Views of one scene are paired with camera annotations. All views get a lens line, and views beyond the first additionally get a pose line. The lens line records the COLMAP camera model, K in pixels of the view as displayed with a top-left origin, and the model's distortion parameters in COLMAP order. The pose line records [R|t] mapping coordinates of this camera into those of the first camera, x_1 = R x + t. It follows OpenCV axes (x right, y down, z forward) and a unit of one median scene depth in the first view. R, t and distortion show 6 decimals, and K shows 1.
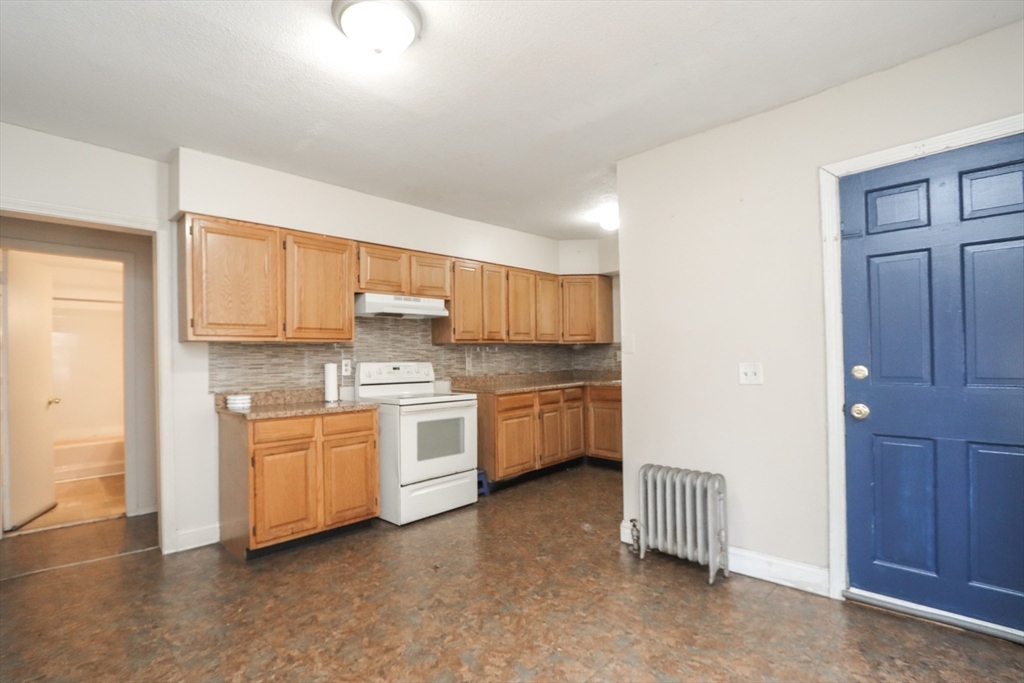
lens RADIAL K [[475.6, 0, 508.1], [0, 475.6, 354.5], [0, 0, 1]] dist [-0.014884, -0.000040]
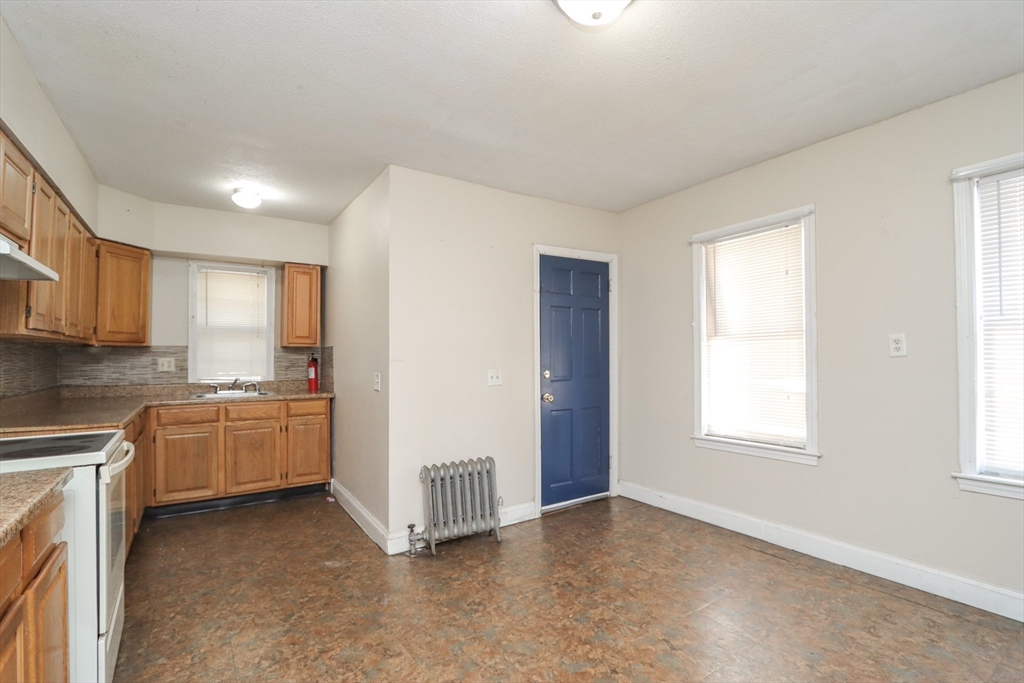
lens RADIAL K [[475.6, 0, 508.1], [0, 475.6, 354.5], [0, 0, 1]] dist [-0.014884, -0.000040]
pose [[0.205444, 0.026228, 0.978317, -0.806847], [-0.005241, 0.999656, -0.025699, 0.010146], [-0.978655, 0.000152, 0.205511, 0.684080]]
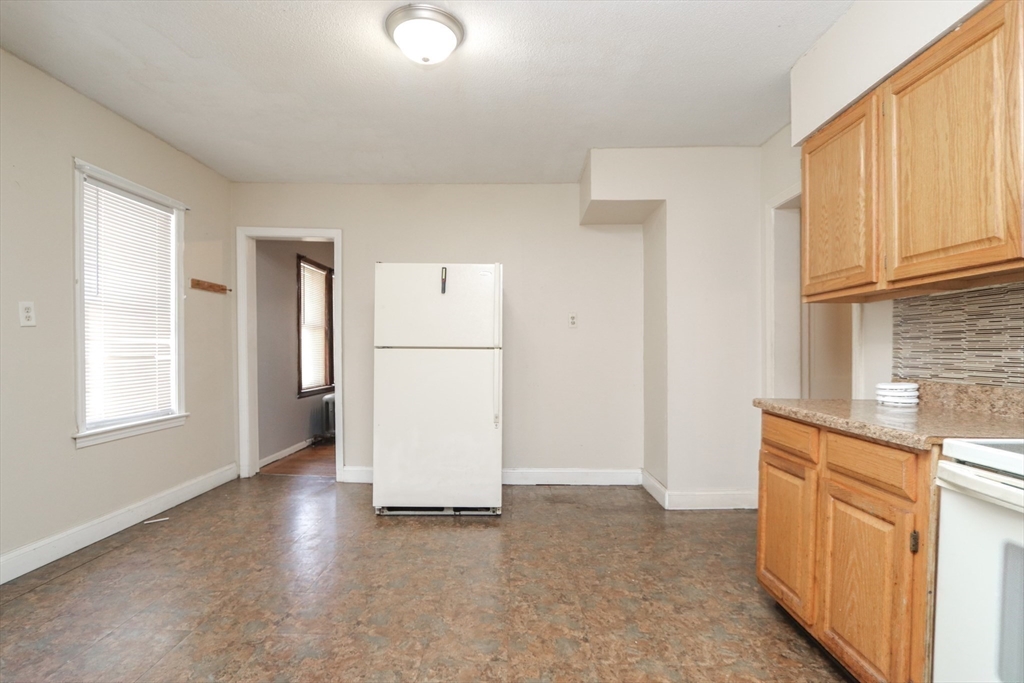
lens RADIAL K [[475.6, 0, 508.1], [0, 475.6, 354.5], [0, 0, 1]] dist [-0.014884, -0.000040]
pose [[-0.729188, 0.024350, -0.683880, 0.265209], [0.016316, 0.999701, 0.018198, 0.037611], [0.684119, 0.002111, -0.729367, 1.377085]]
